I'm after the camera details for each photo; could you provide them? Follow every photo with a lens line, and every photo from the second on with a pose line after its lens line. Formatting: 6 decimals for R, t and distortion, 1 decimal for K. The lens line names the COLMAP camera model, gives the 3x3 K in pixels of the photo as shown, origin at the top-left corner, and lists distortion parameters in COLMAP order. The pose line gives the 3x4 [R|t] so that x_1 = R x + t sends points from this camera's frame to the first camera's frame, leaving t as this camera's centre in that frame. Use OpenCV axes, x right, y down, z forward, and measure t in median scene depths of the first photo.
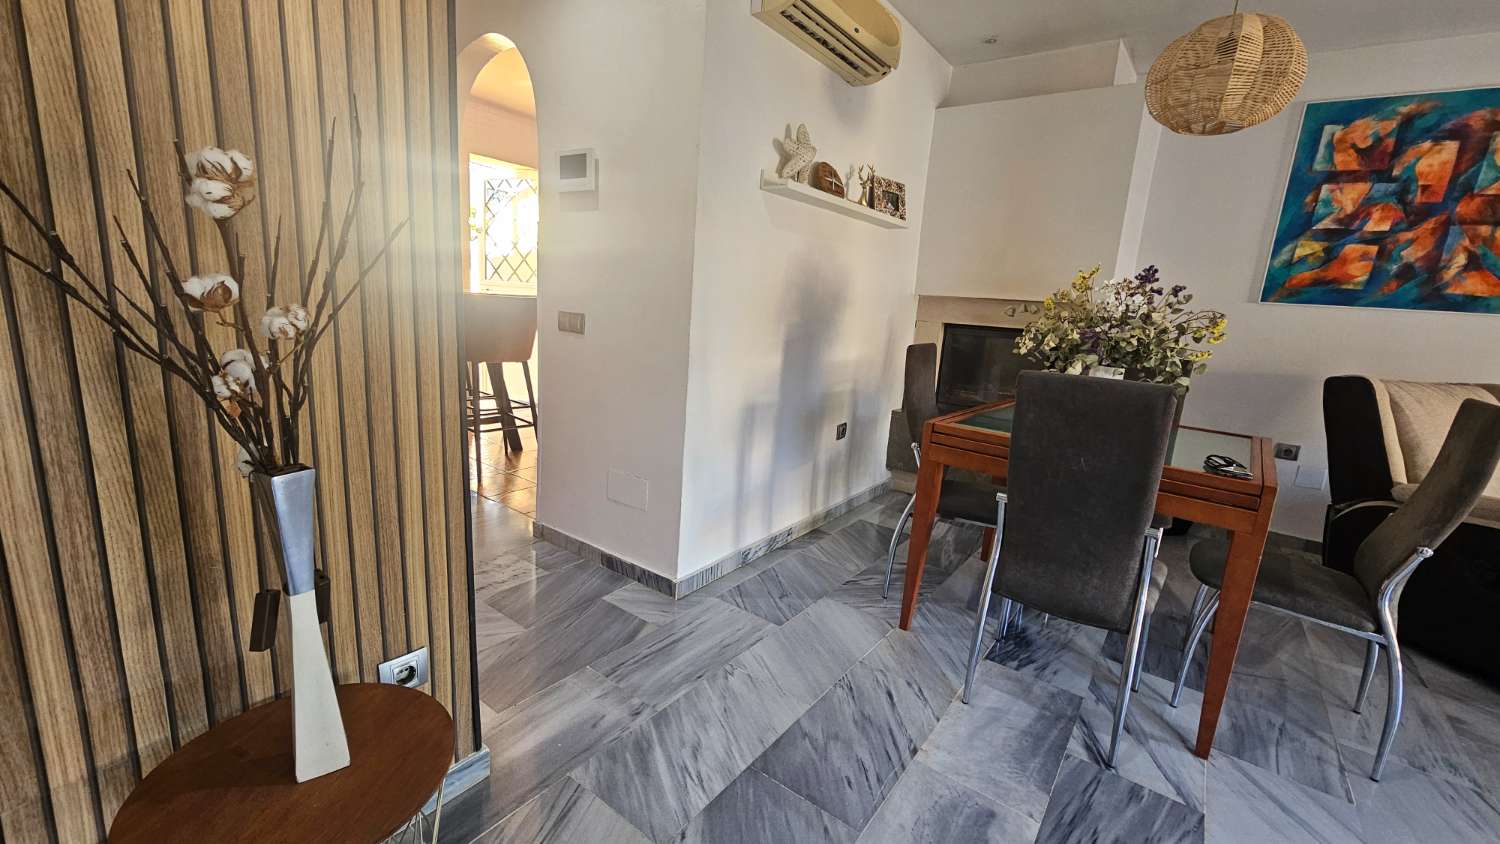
lens RADIAL K [[619.1, 0, 751.9], [0, 619.1, 420.1], [0, 0, 1]] dist [0.002242, -0.000093]
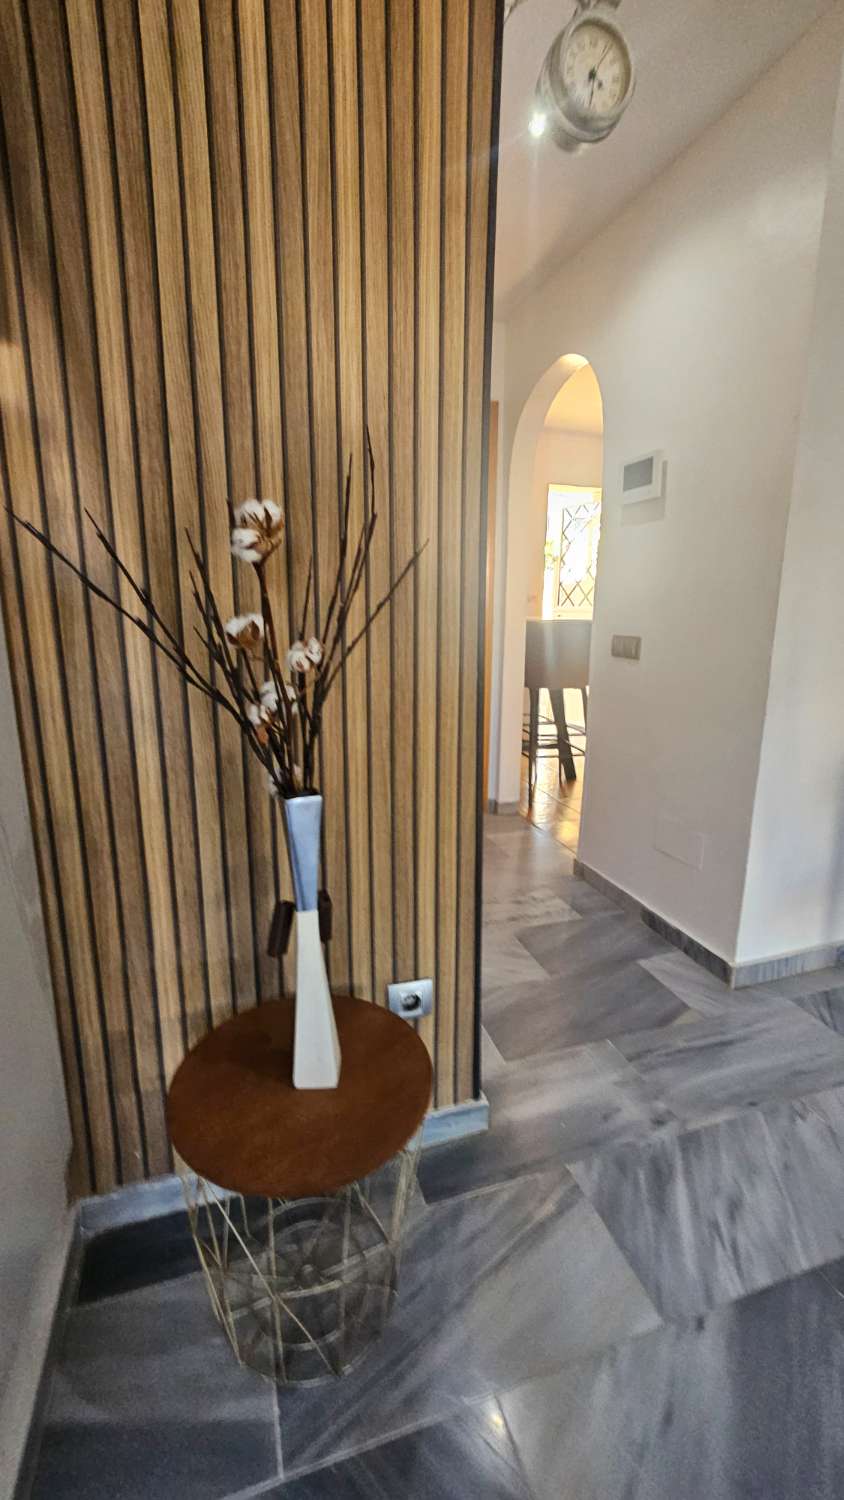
lens RADIAL K [[619.1, 0, 431.2], [0, 619.1, 727.9], [0, 0, 1]] dist [0.002242, -0.000093]
pose [[0.804562, 0.053299, -0.591472, 0.039793], [-0.068164, 0.997670, -0.002820, -0.033524], [0.589944, 0.042586, 0.806320, 0.199465]]
